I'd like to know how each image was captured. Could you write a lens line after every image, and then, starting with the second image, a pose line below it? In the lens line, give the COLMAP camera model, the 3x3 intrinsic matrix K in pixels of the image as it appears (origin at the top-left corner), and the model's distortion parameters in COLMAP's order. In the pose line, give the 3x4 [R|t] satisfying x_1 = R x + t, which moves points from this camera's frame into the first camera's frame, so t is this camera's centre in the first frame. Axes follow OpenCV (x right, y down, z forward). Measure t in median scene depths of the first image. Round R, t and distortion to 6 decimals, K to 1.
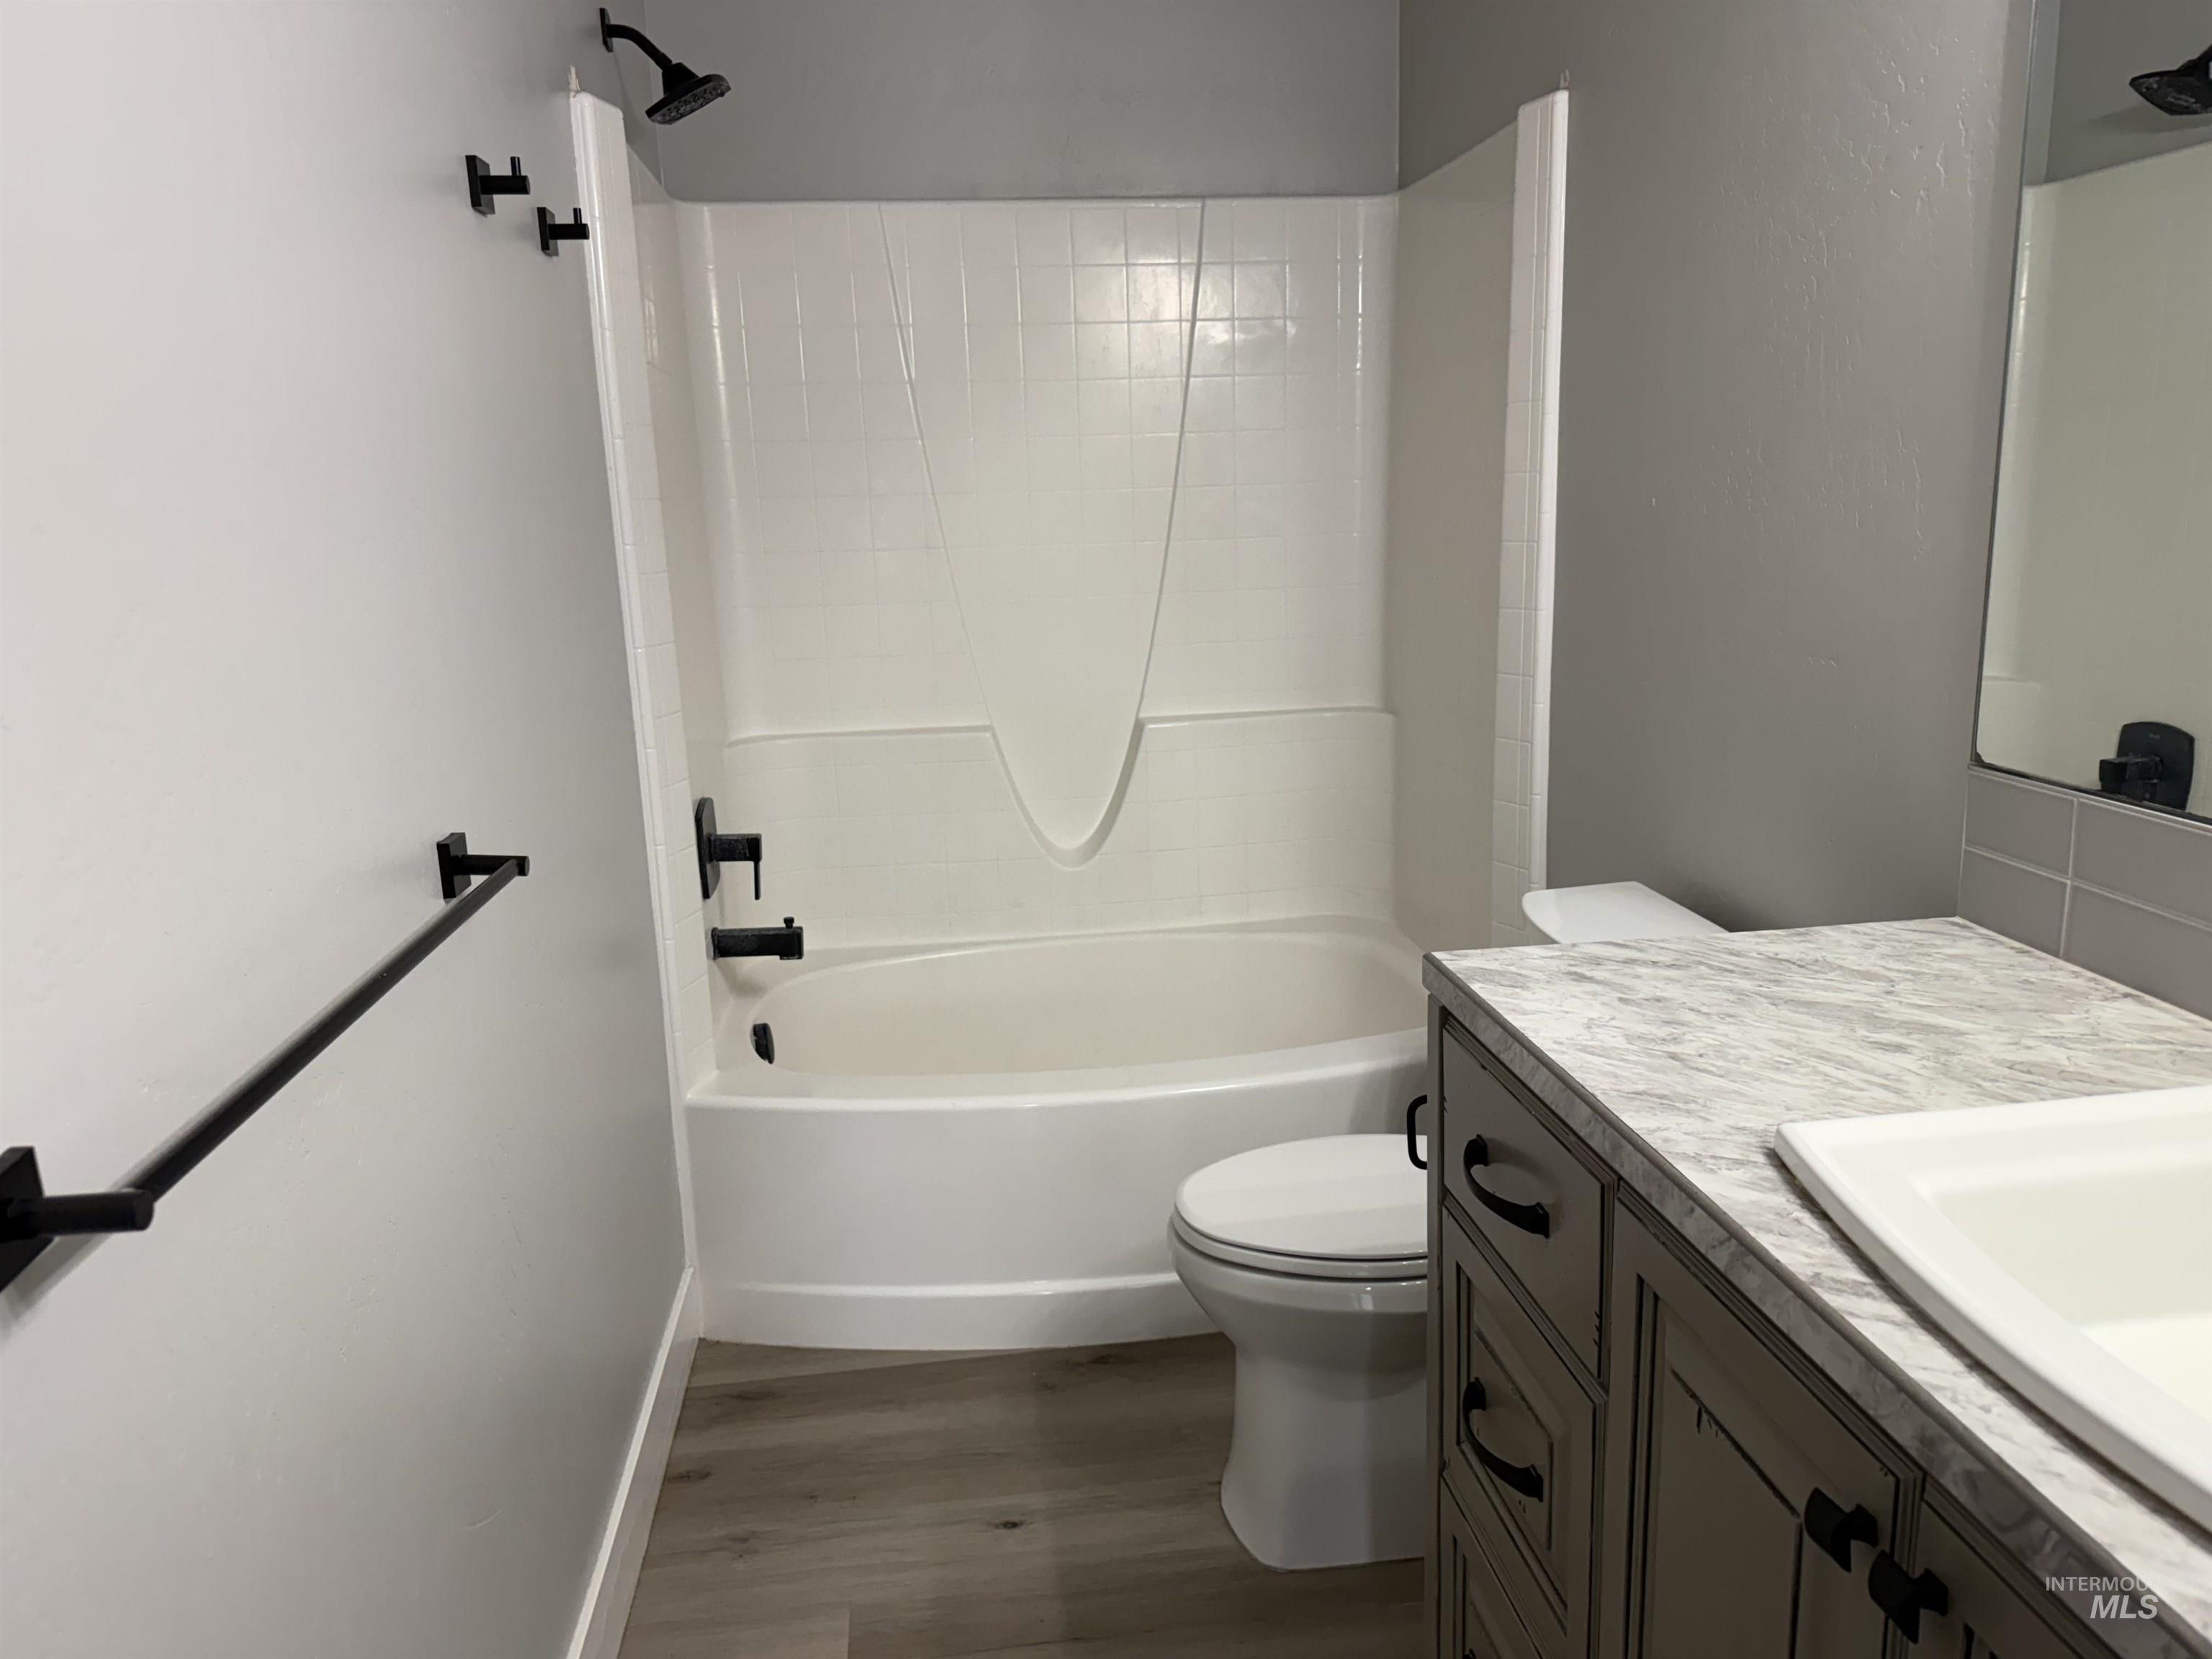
lens RADIAL K [[1569.3, 0, 1100.5], [0, 1569.3, 848.8], [0, 0, 1]] dist [0.011154, -0.032947]
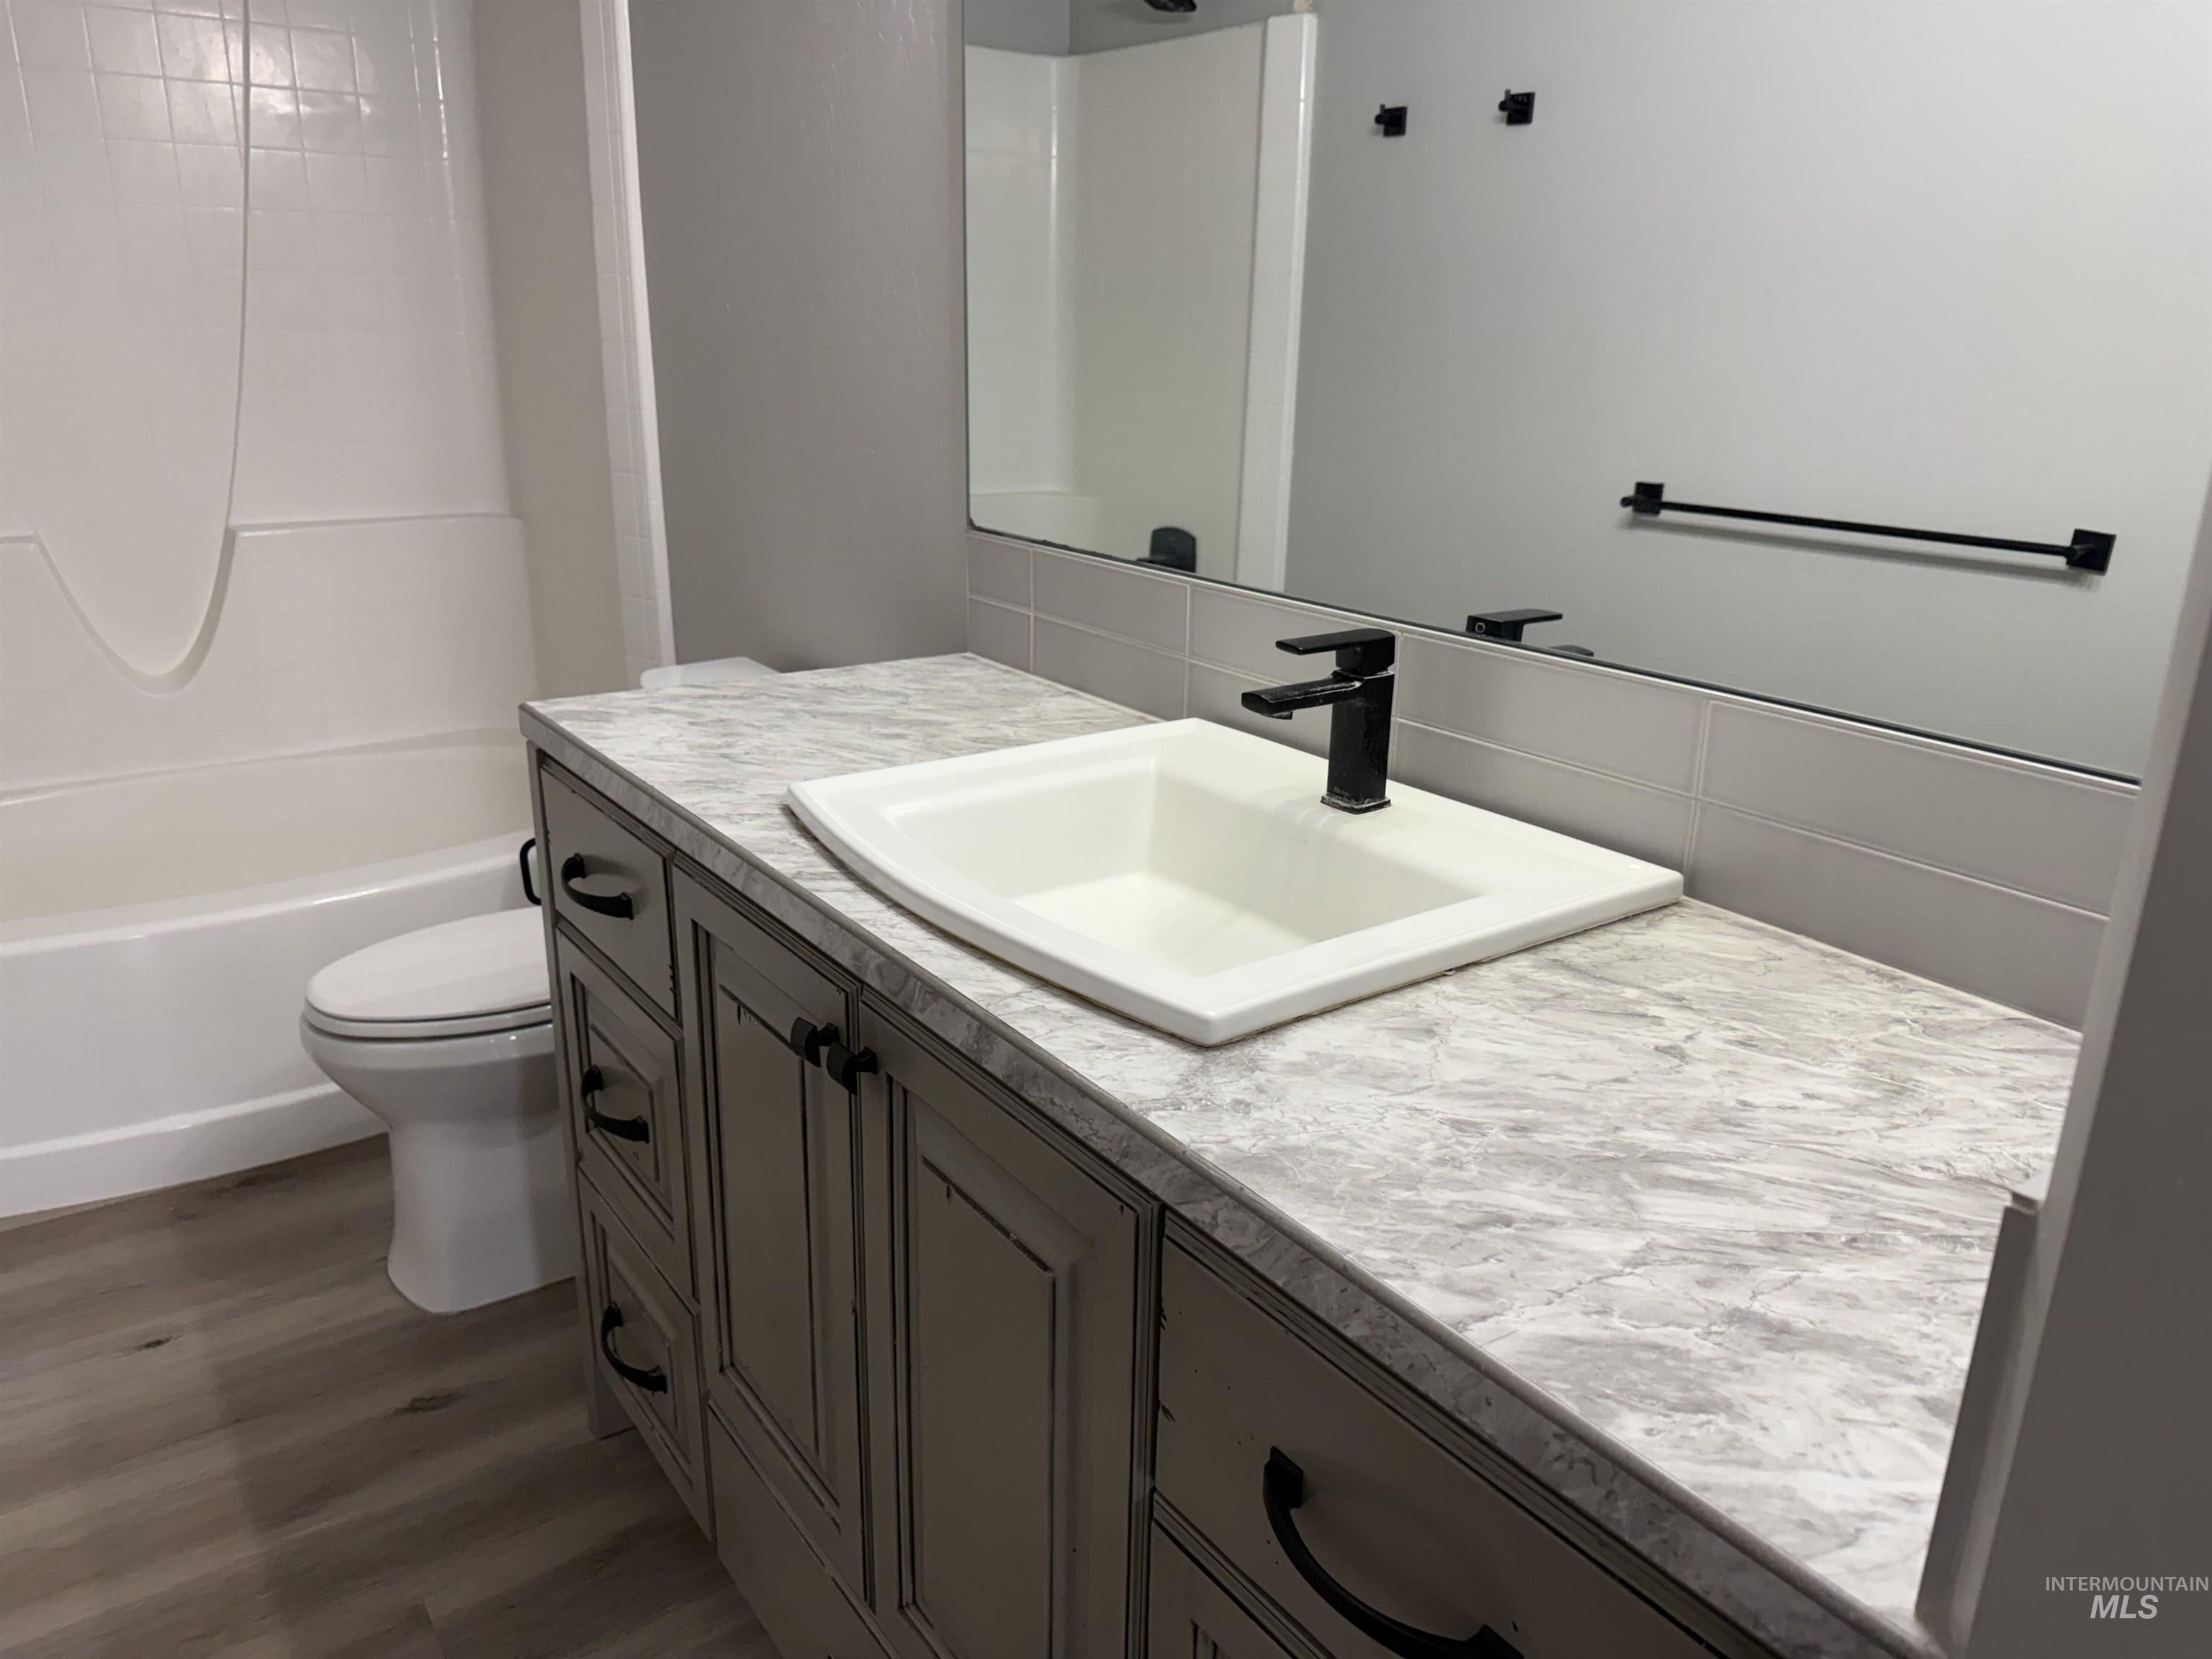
lens RADIAL K [[1569.3, 0, 1105.3], [0, 1569.3, 833.6], [0, 0, 1]] dist [0.011154, -0.032947]
pose [[0.870989, -0.097581, 0.481514, 0.027109], [0.053476, 0.993084, 0.104523, 0.065129], [-0.488383, -0.065289, 0.870184, -0.156083]]
